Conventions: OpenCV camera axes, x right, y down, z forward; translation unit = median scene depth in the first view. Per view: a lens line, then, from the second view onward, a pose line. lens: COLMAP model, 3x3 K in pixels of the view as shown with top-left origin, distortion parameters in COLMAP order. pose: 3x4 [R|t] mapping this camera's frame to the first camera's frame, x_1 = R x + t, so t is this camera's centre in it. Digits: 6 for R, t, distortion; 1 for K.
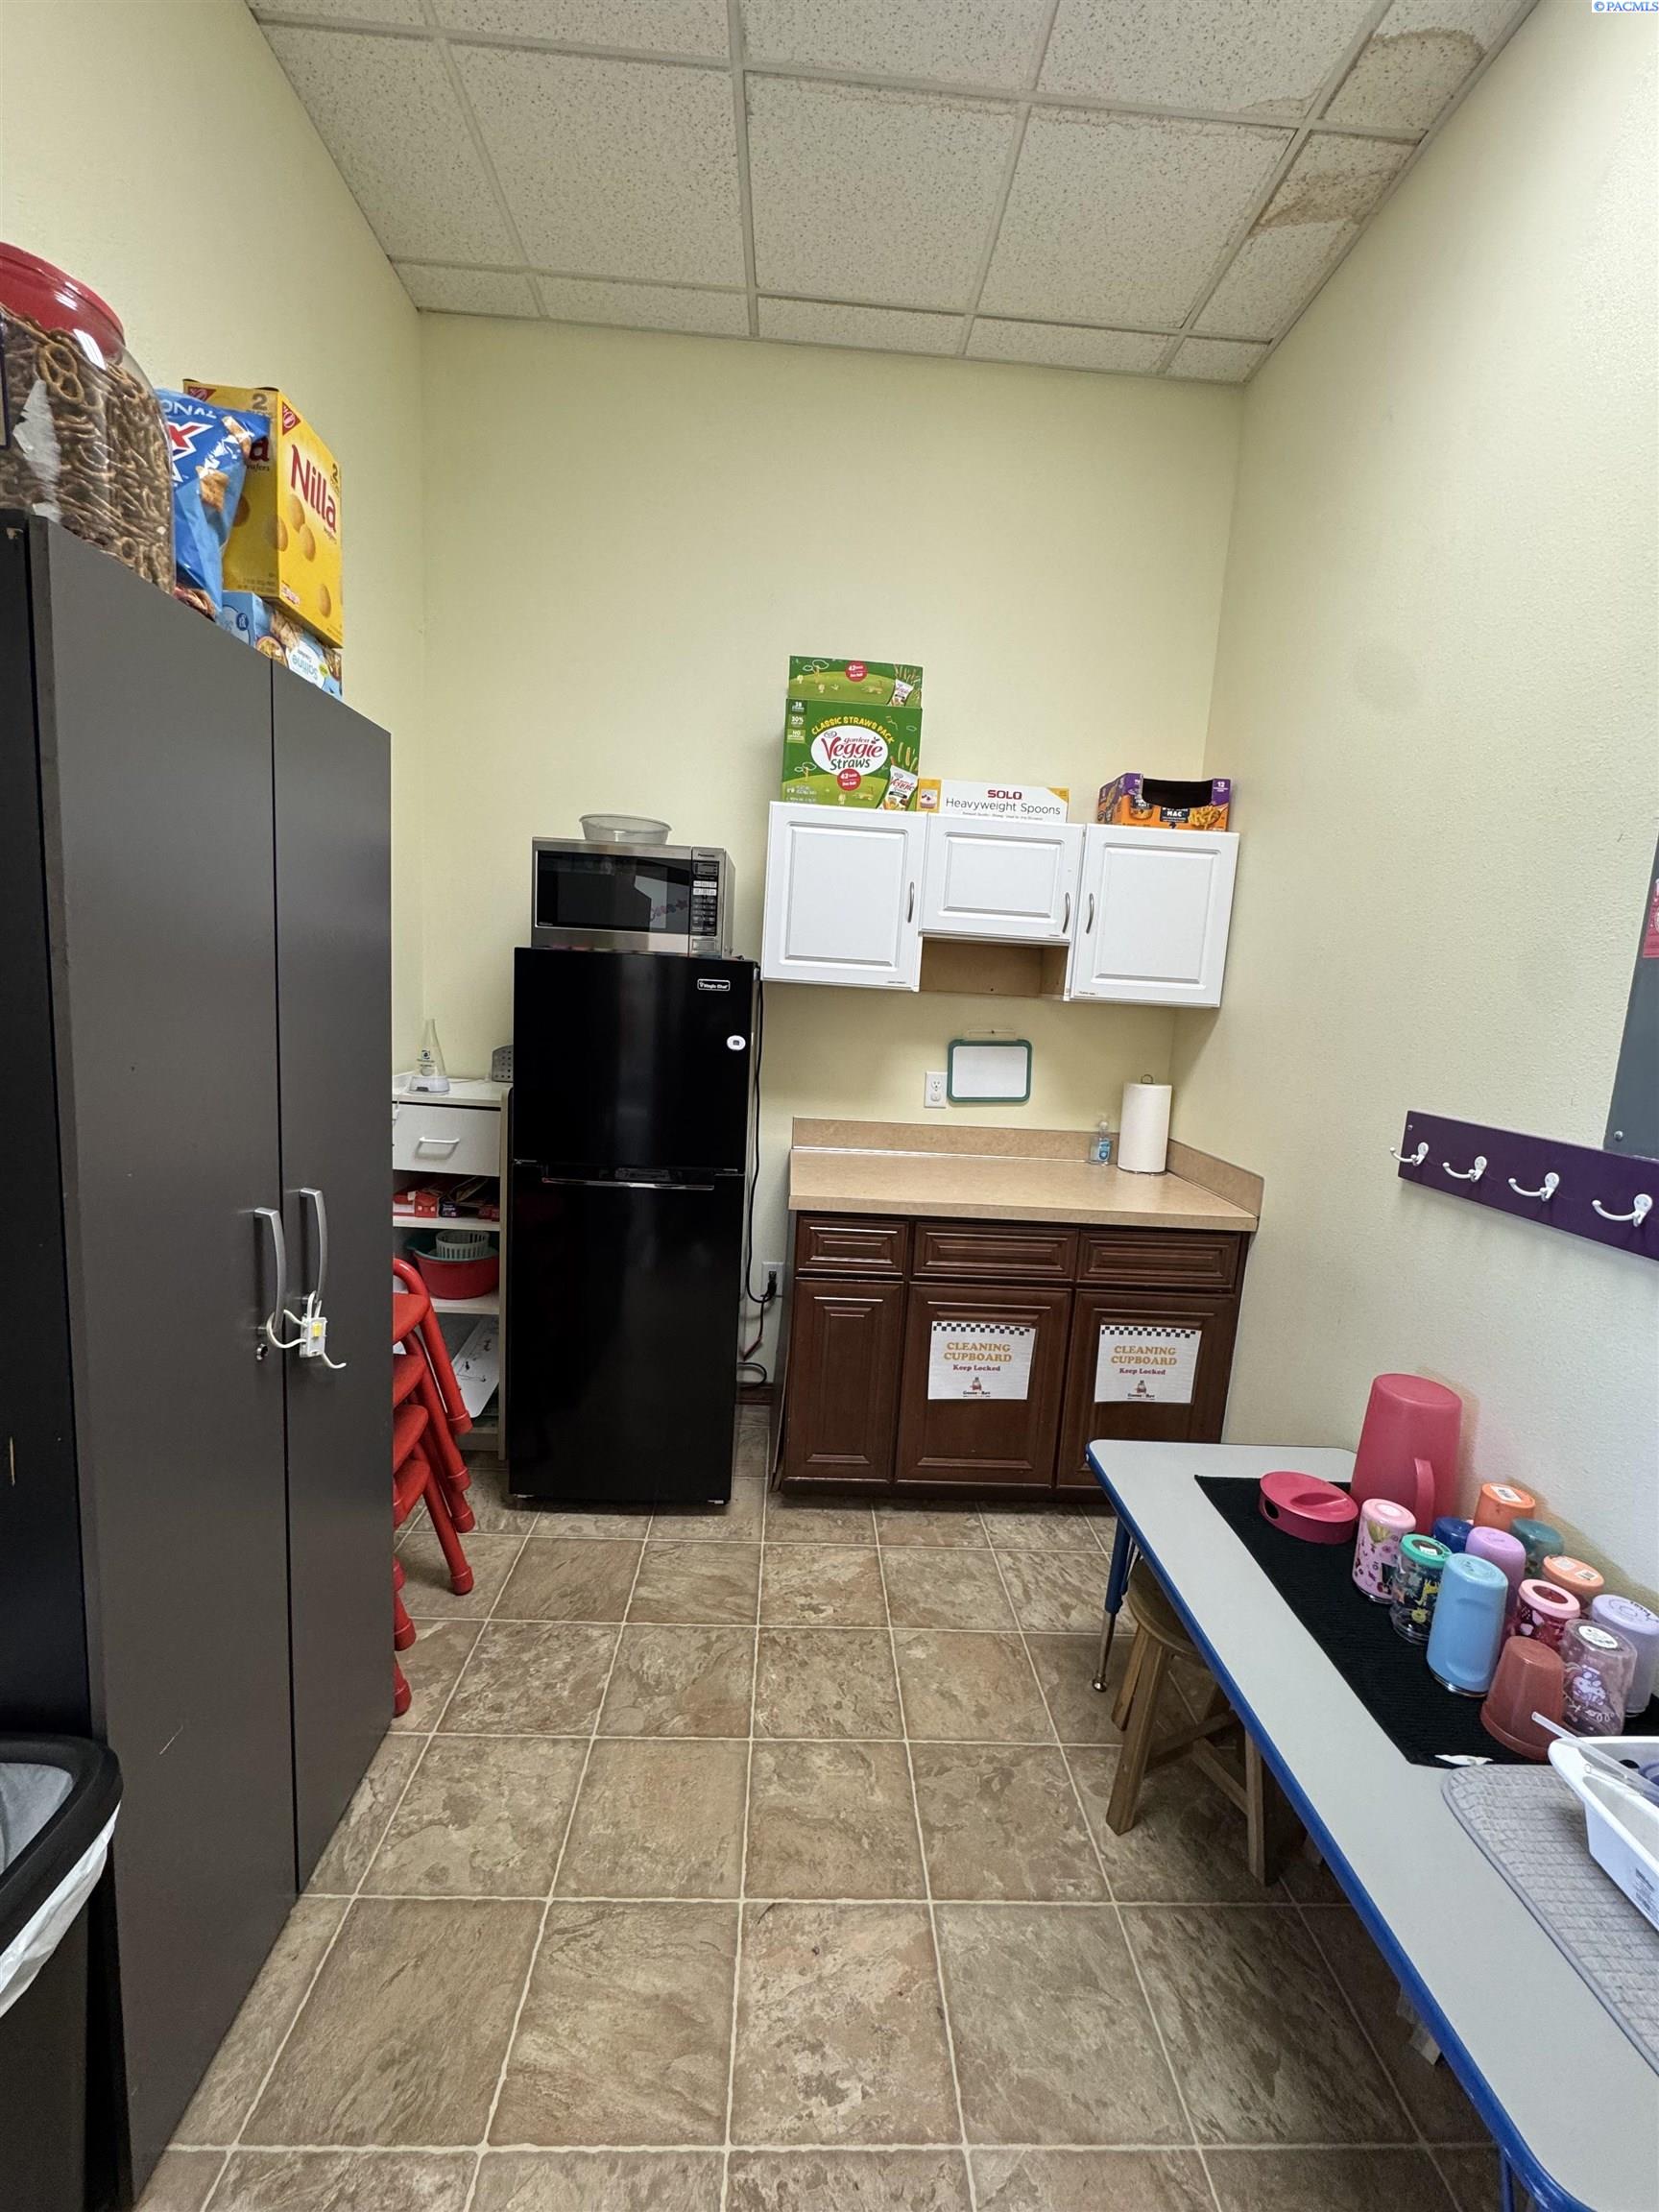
lens RADIAL K [[877.7, 0, 829.5], [0, 877.7, 1106.0], [0, 0, 1]] dist [-0.002879, 0.000045]
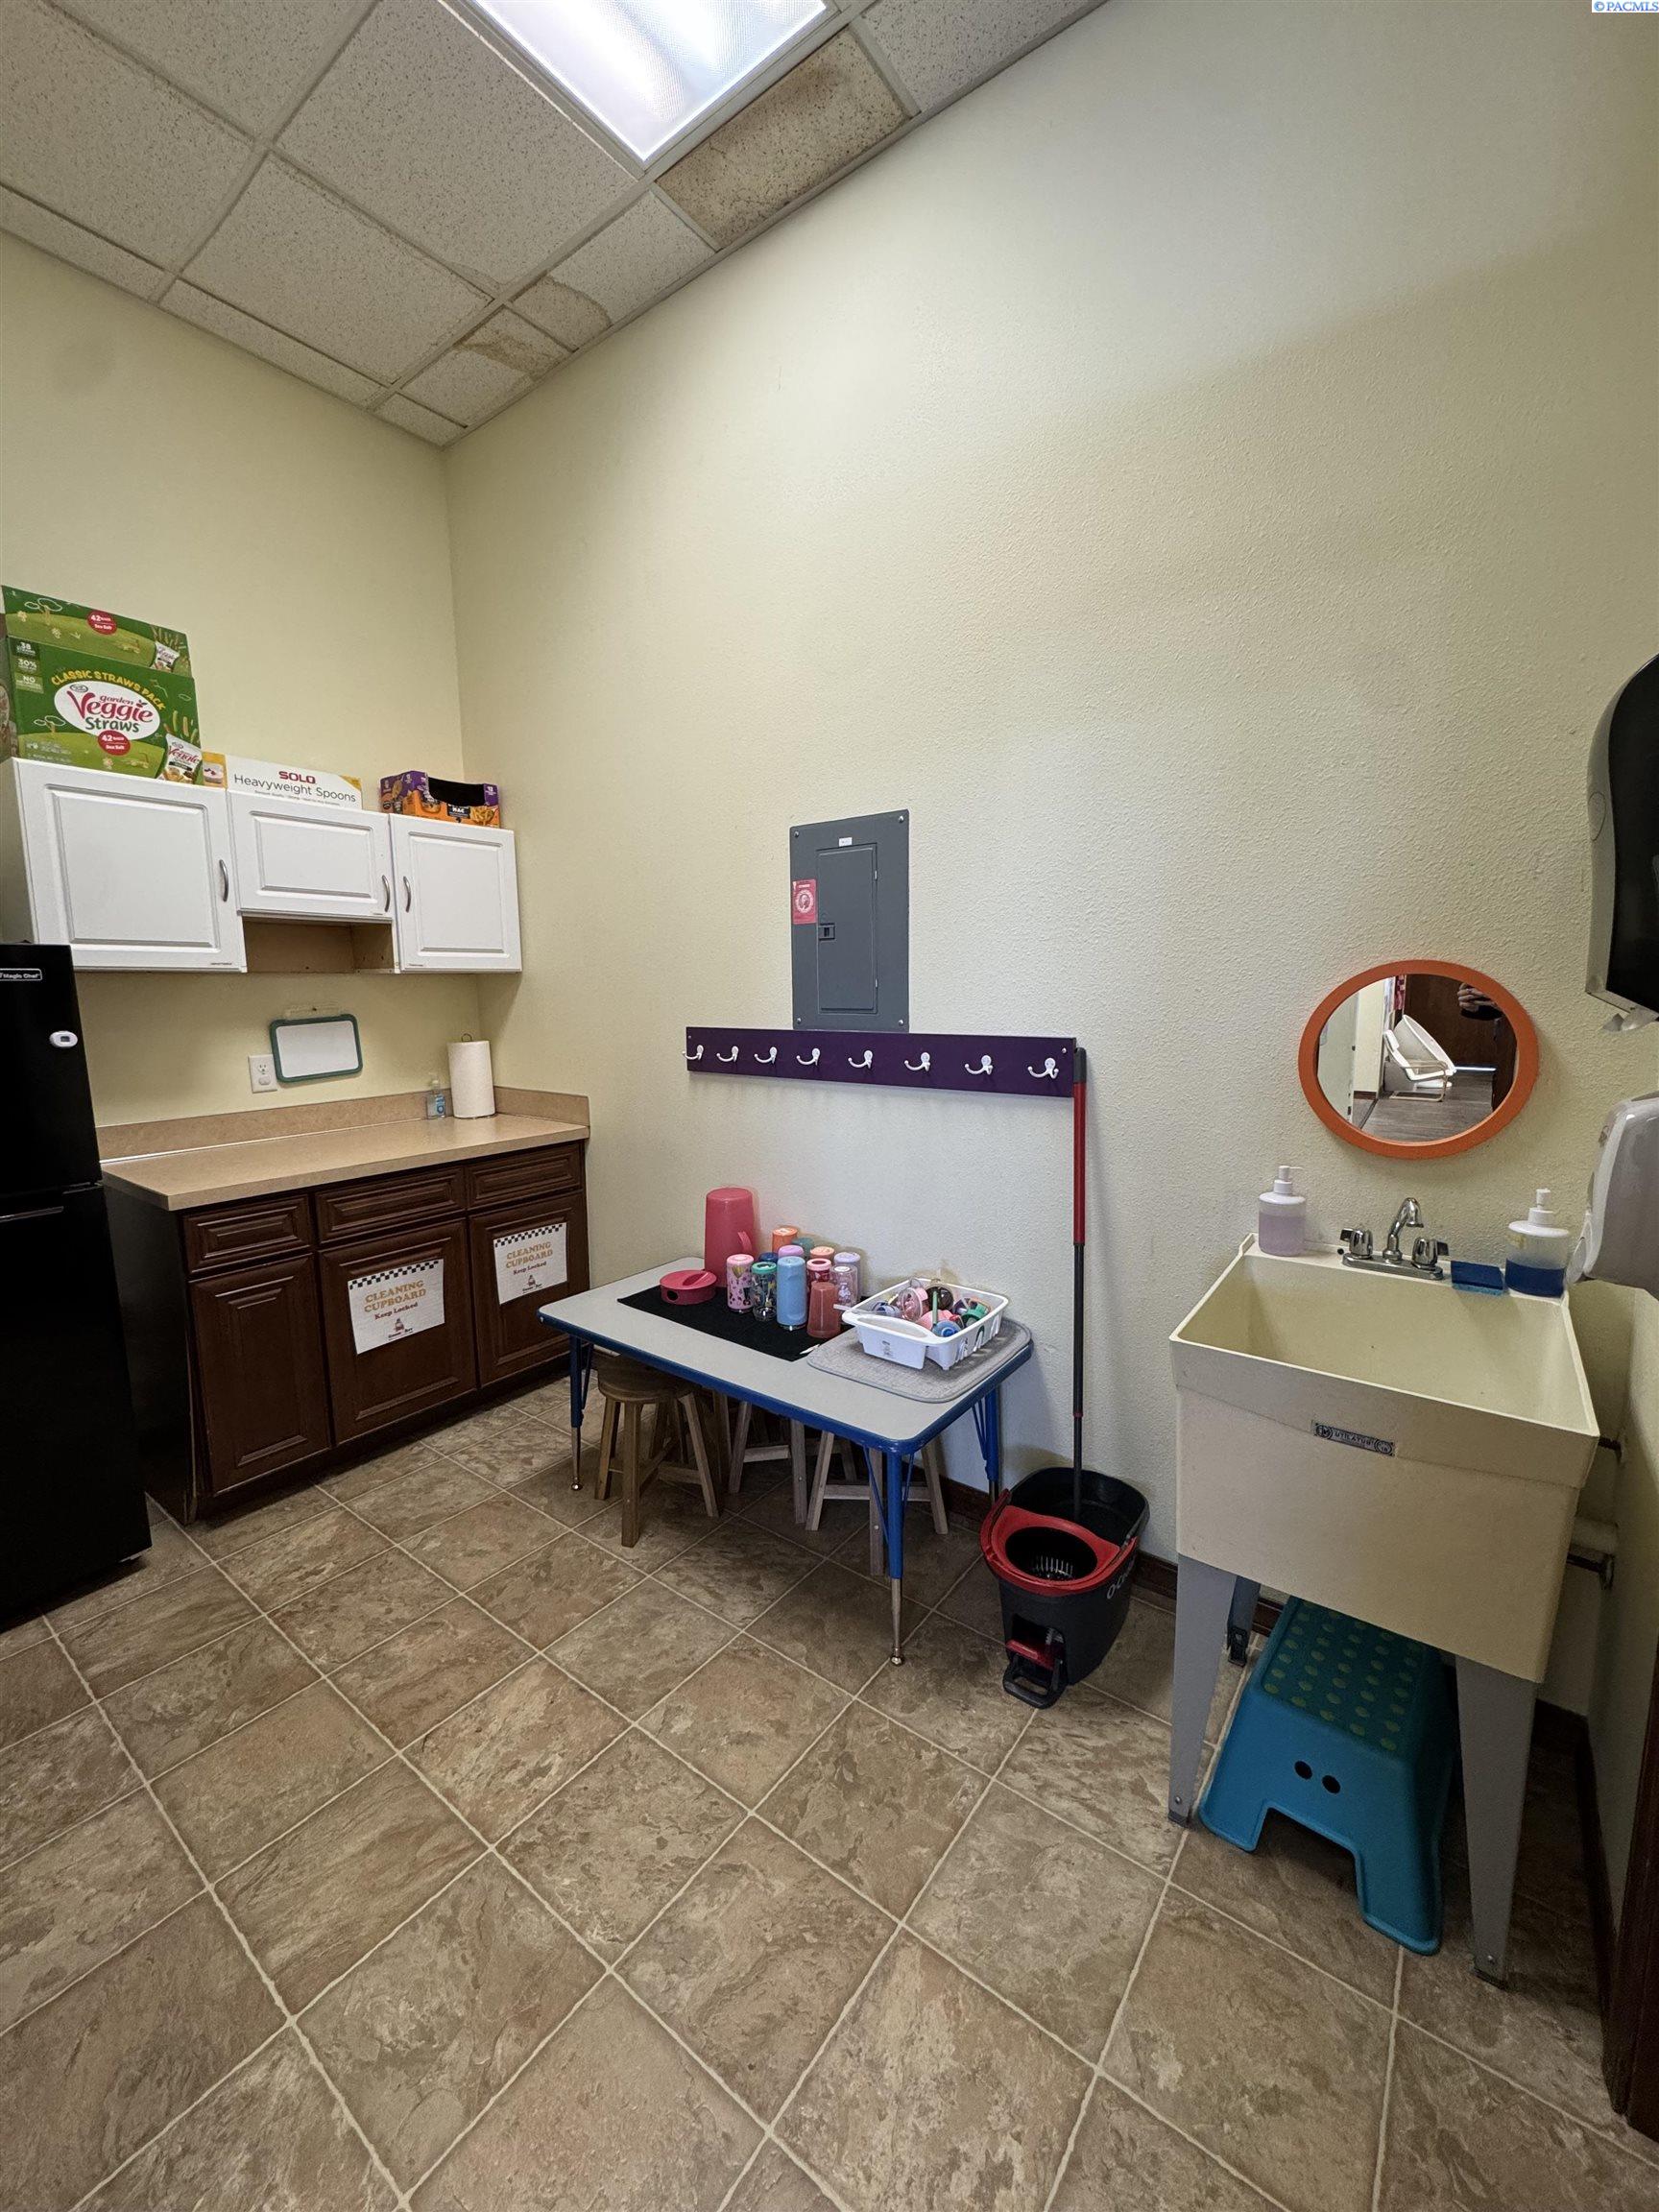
lens RADIAL K [[877.7, 0, 829.5], [0, 877.7, 1106.0], [0, 0, 1]] dist [-0.002879, 0.000045]
pose [[0.630485, -0.170787, 0.757179, -0.274995], [0.152463, 0.983739, 0.094937, 0.025293], [-0.761080, 0.055585, 0.646271, -0.133381]]
